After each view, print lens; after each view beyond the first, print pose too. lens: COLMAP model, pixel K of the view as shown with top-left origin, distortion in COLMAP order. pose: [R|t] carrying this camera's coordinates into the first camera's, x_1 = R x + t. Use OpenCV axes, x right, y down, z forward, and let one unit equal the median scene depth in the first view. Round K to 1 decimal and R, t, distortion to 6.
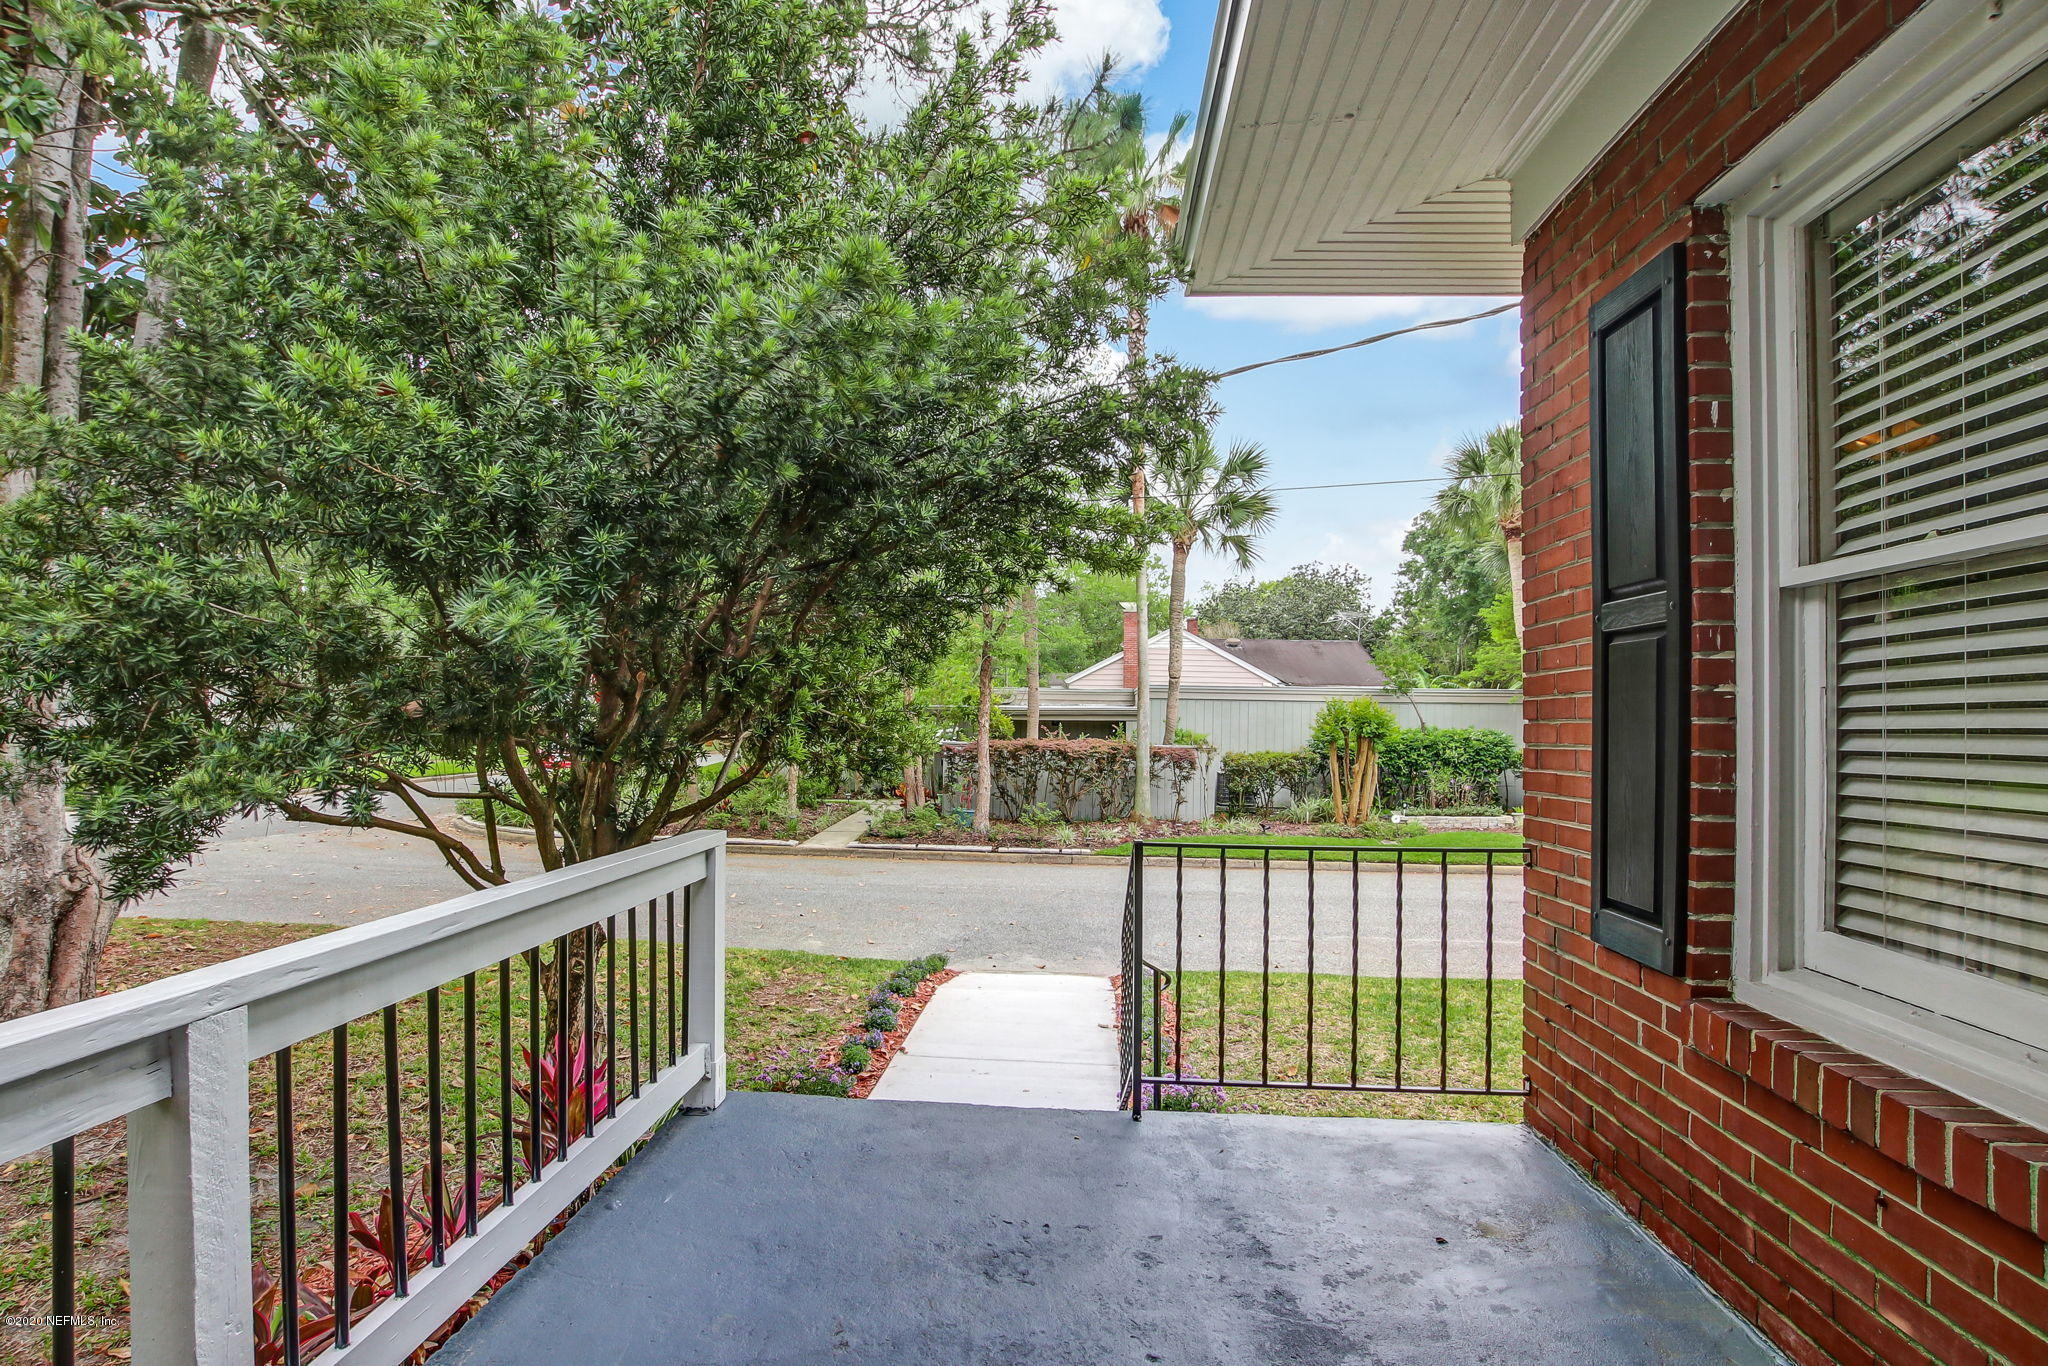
lens RADIAL K [[1052.8, 0, 1015.5], [0, 1052.8, 735.0], [0, 0, 1]] dist [-0.000516, 0.000945]
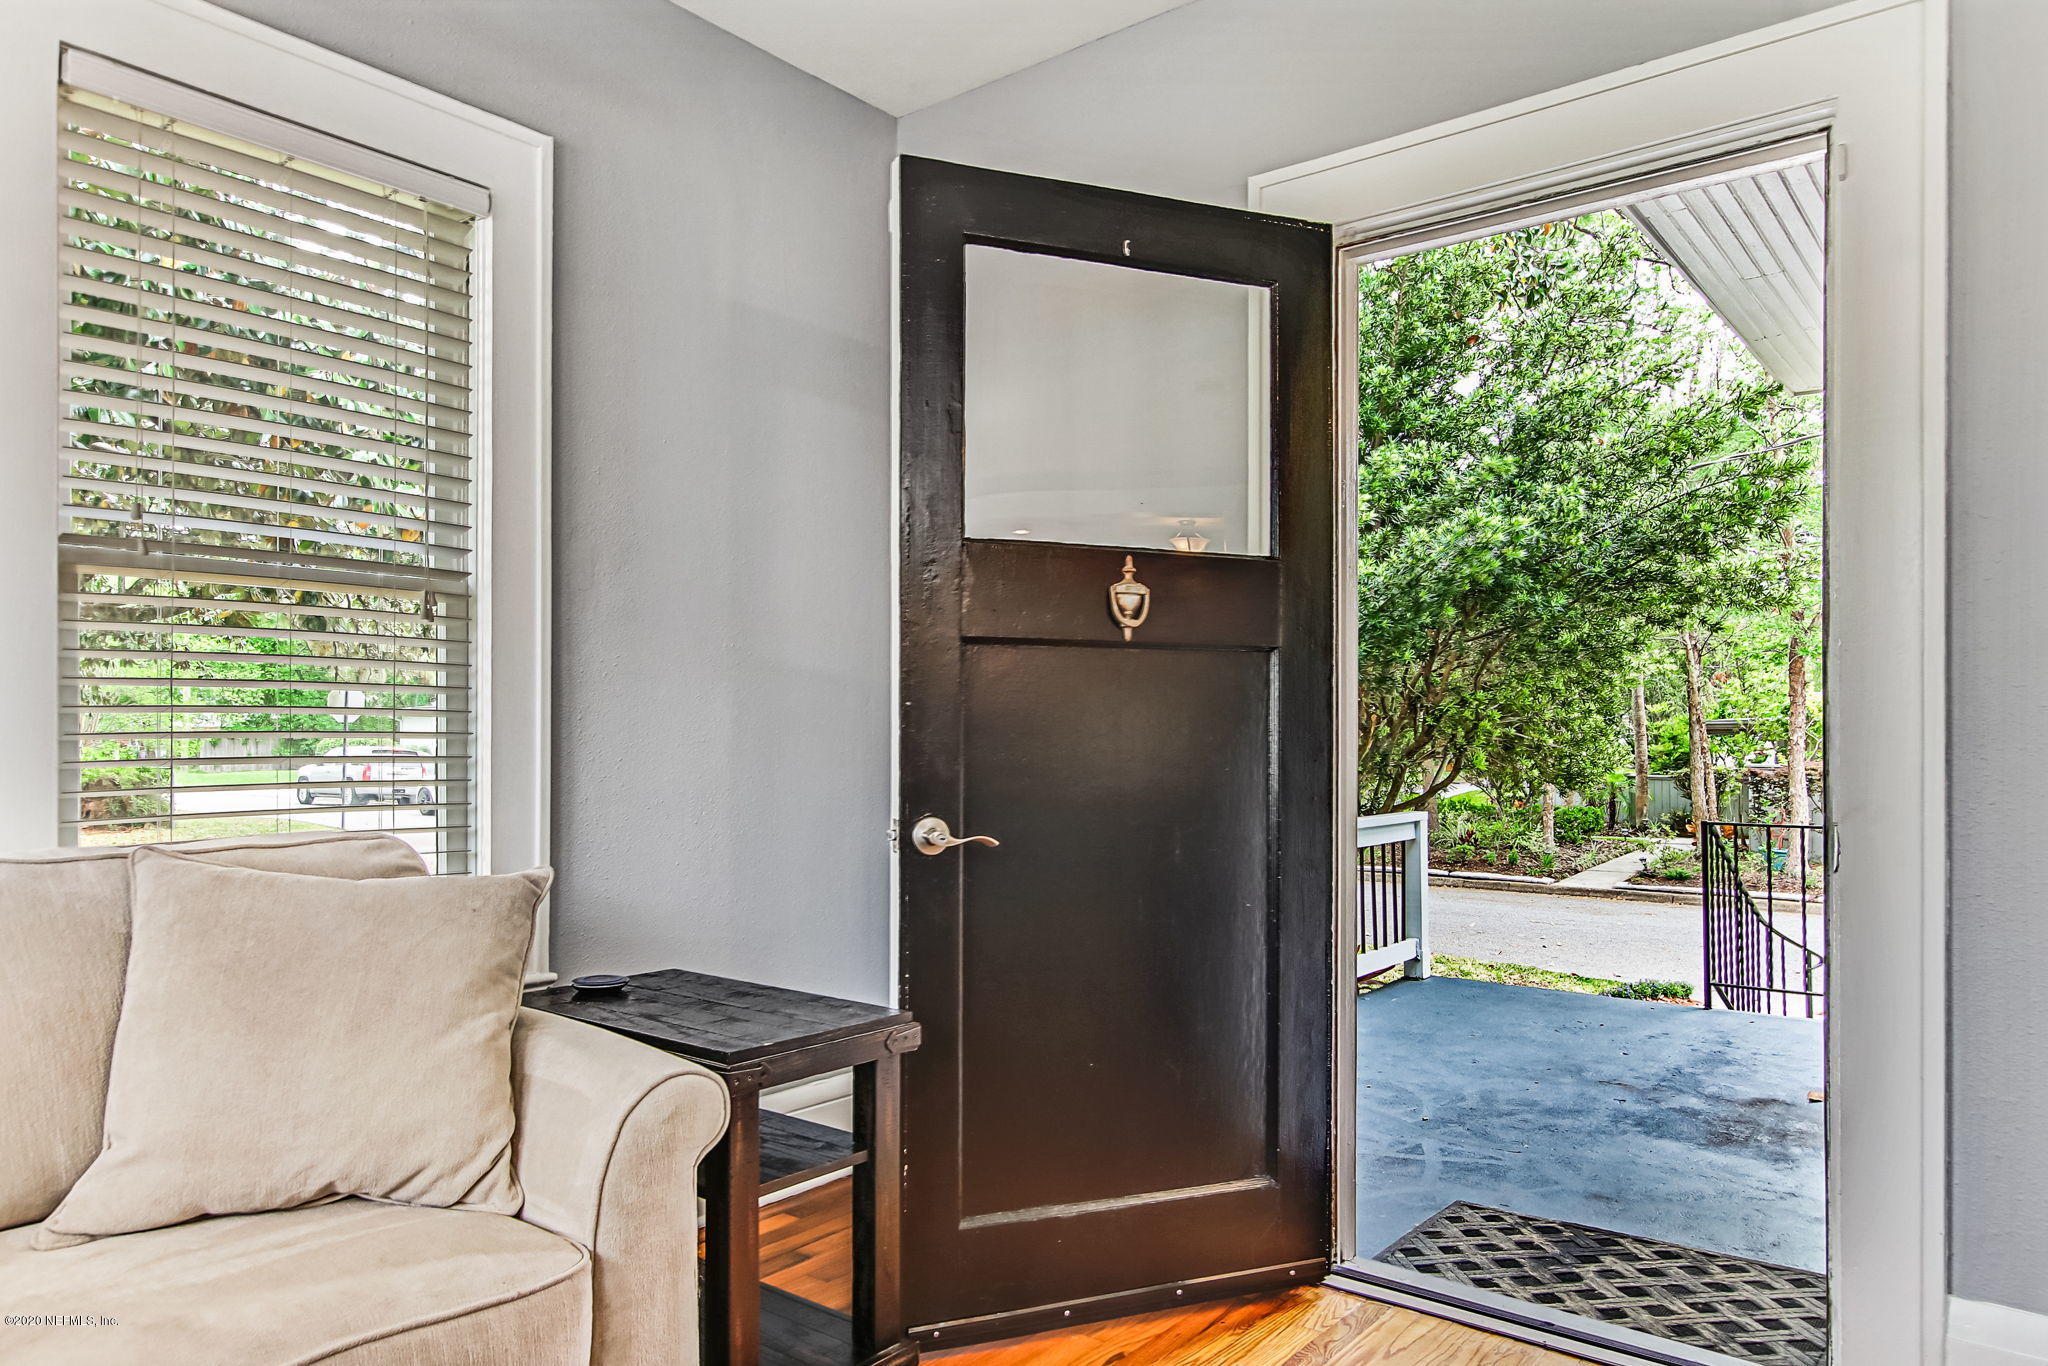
lens RADIAL K [[1335.1, 0, 1012.1], [0, 1335.1, 724.4], [0, 0, 1]] dist [-0.001951, 0.003948]
pose [[0.820514, -0.025337, -0.571065, 0.098240], [0.009229, 0.999474, -0.031085, 0.004086], [0.571552, 0.020235, 0.820316, -0.274542]]
